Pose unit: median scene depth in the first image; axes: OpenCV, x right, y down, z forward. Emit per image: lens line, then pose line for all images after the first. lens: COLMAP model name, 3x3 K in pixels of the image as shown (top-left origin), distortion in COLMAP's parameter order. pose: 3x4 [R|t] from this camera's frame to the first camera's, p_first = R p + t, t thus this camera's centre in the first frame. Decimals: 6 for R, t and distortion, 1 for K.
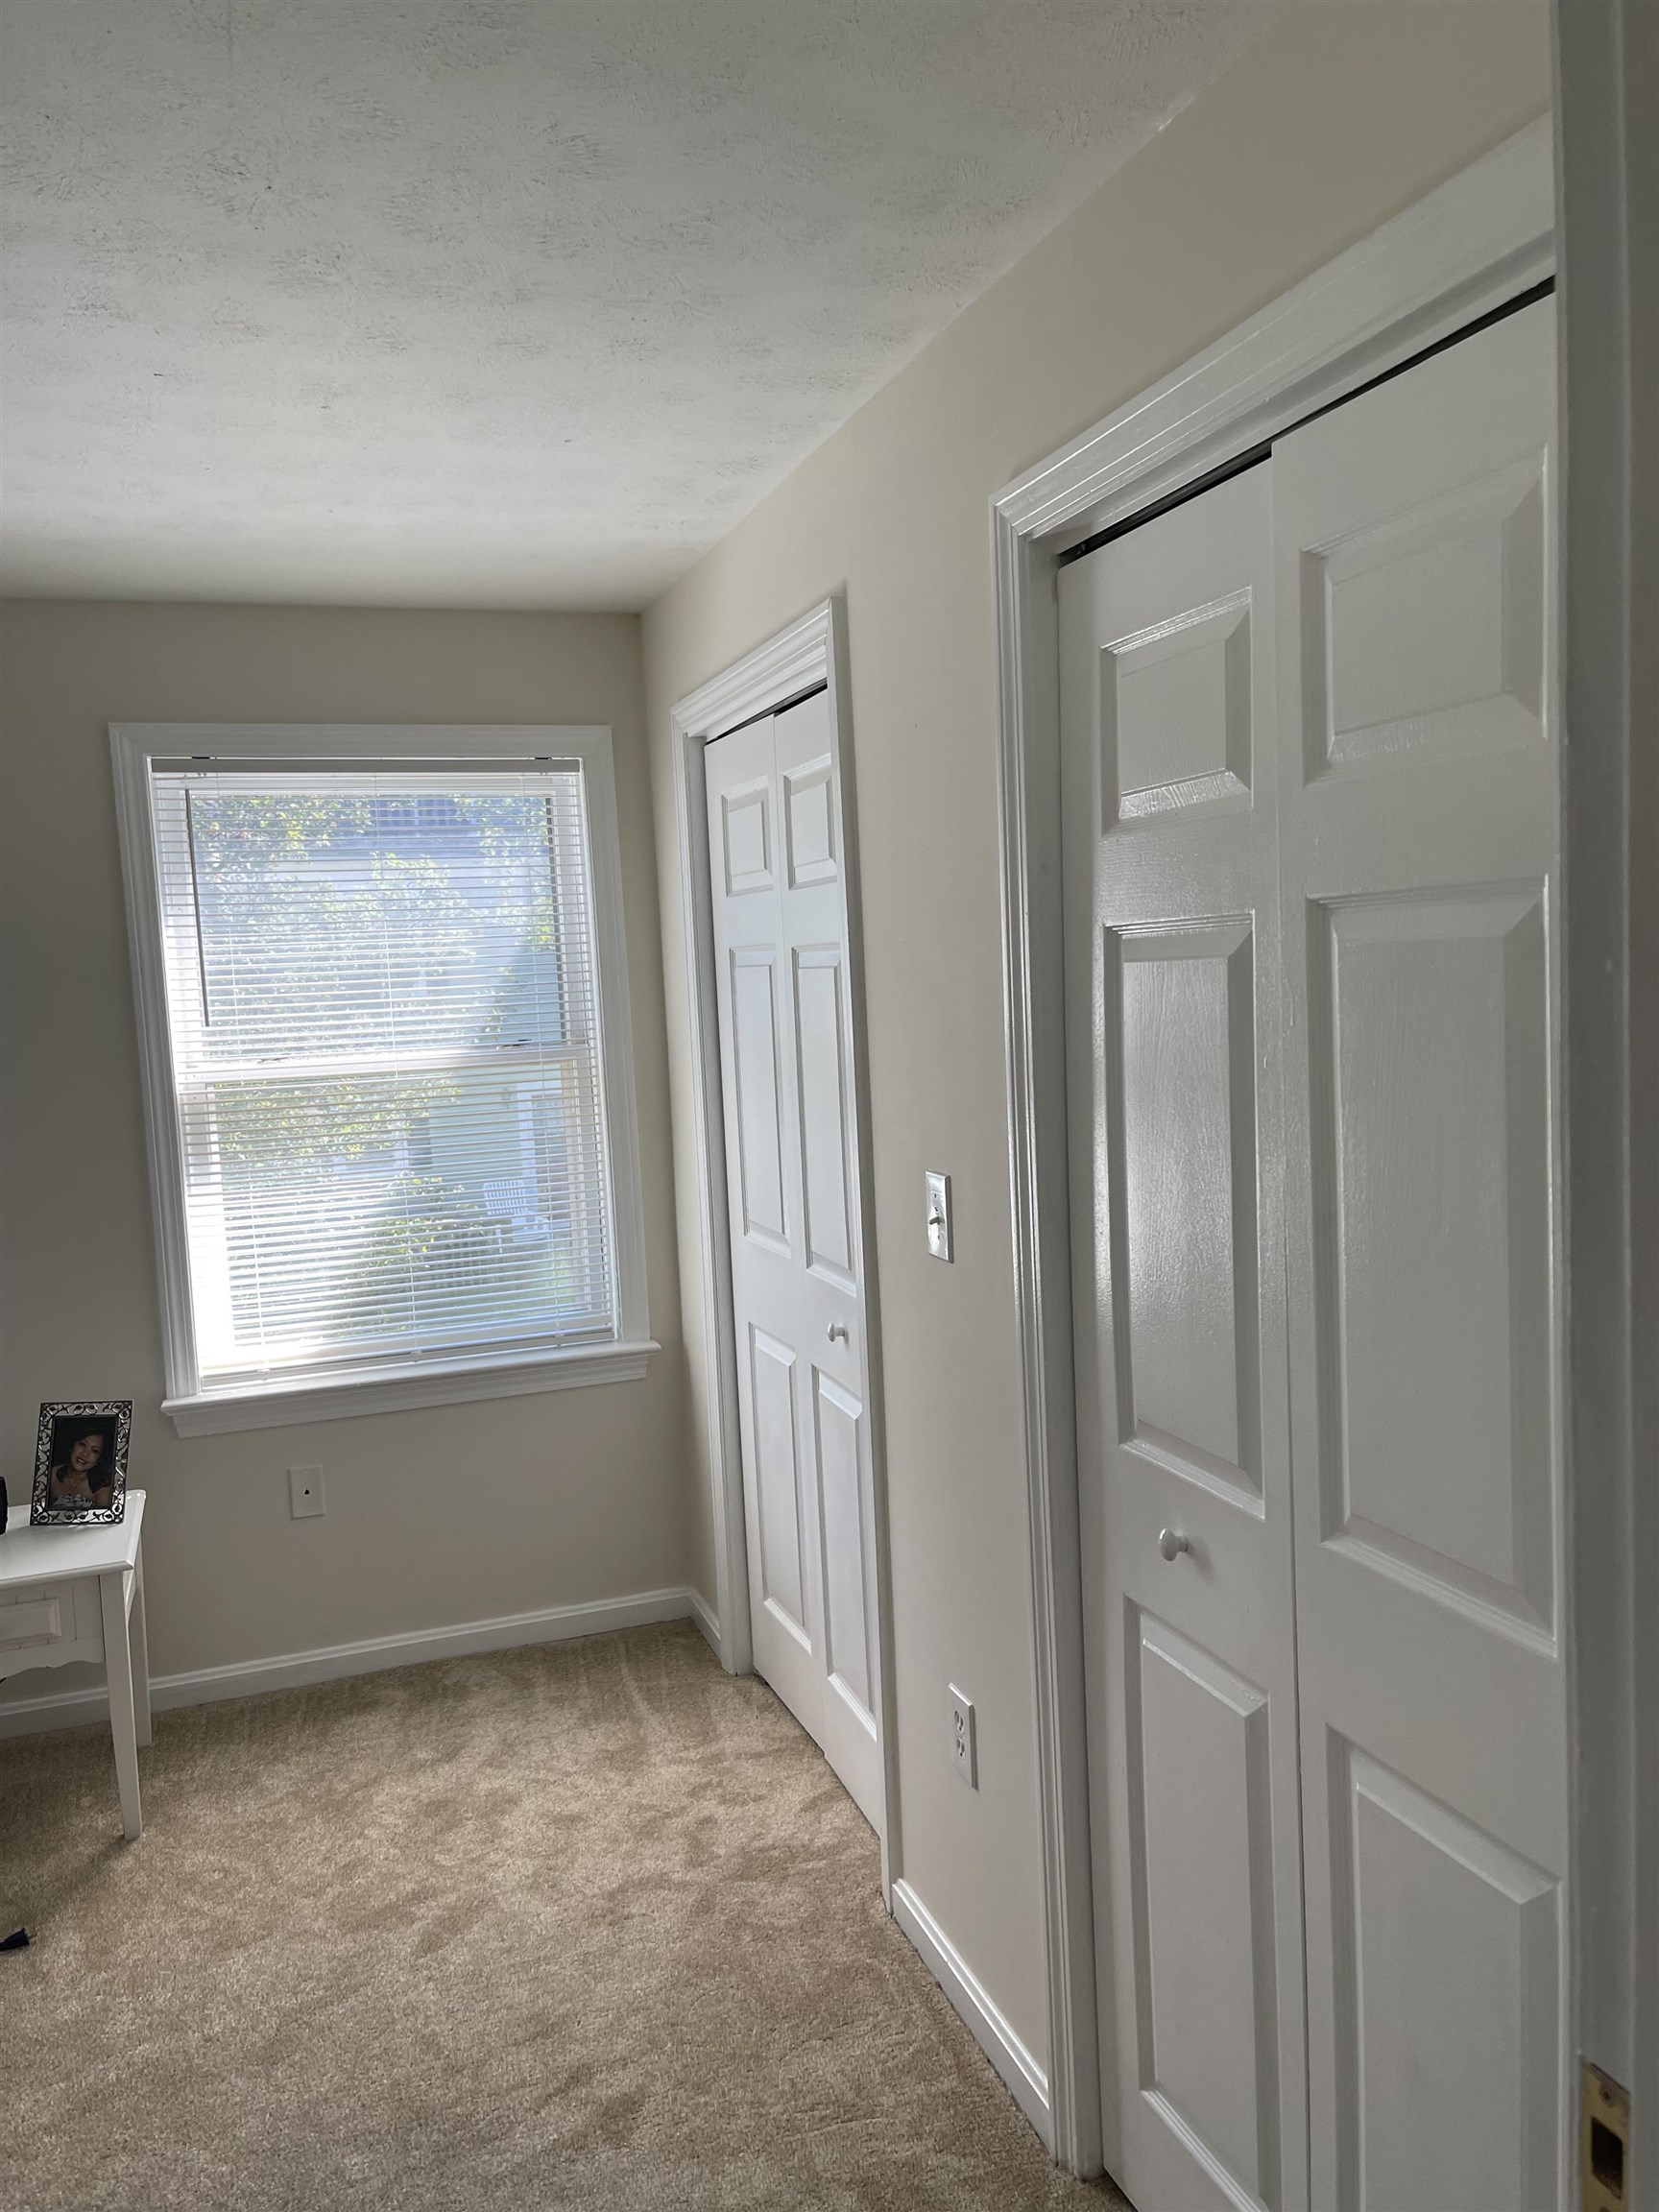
lens RADIAL K [[1654.4, 0, 834.0], [0, 1654.4, 1111.6], [0, 0, 1]] dist [0.062315, -0.095715]
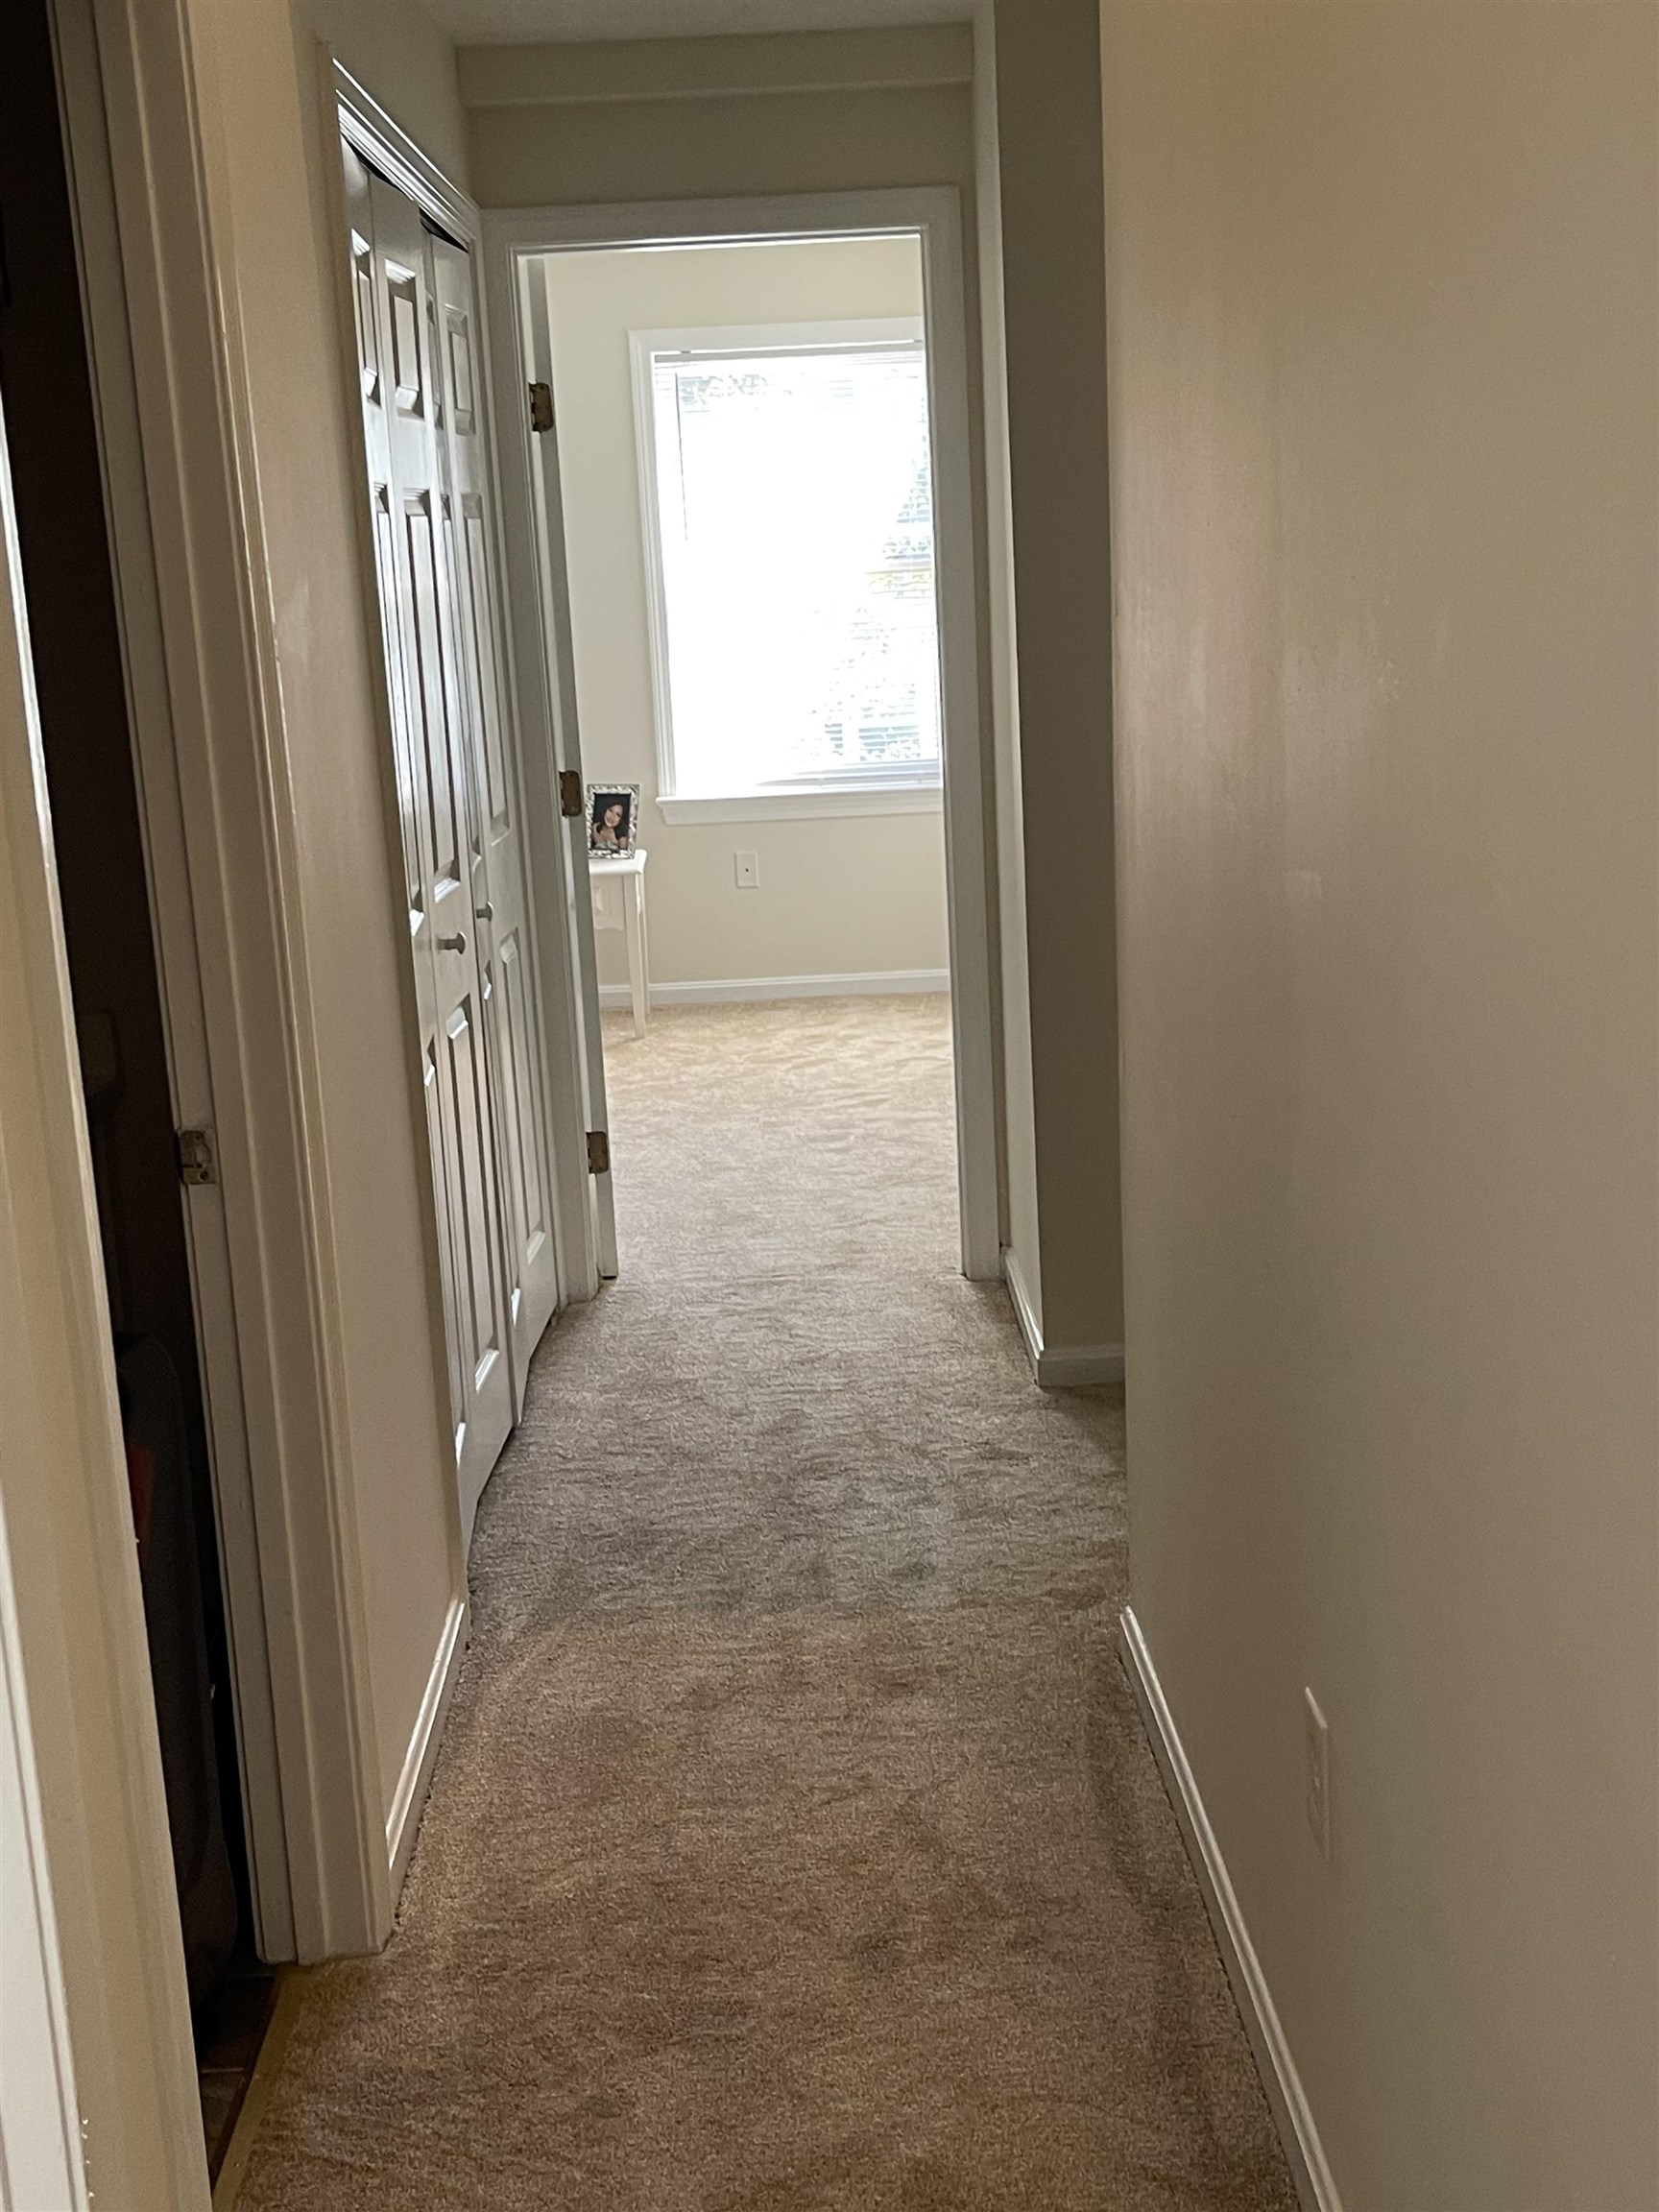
lens RADIAL K [[2575.9, 0, 828.3], [0, 2575.9, 1107.5], [0, 0, 1]] dist [-0.004499, 0.000000]
pose [[0.952263, 0.071970, -0.296673, 0.495292], [-0.021740, 0.985333, 0.169252, 0.057717], [0.304503, -0.154723, 0.939861, -1.286032]]
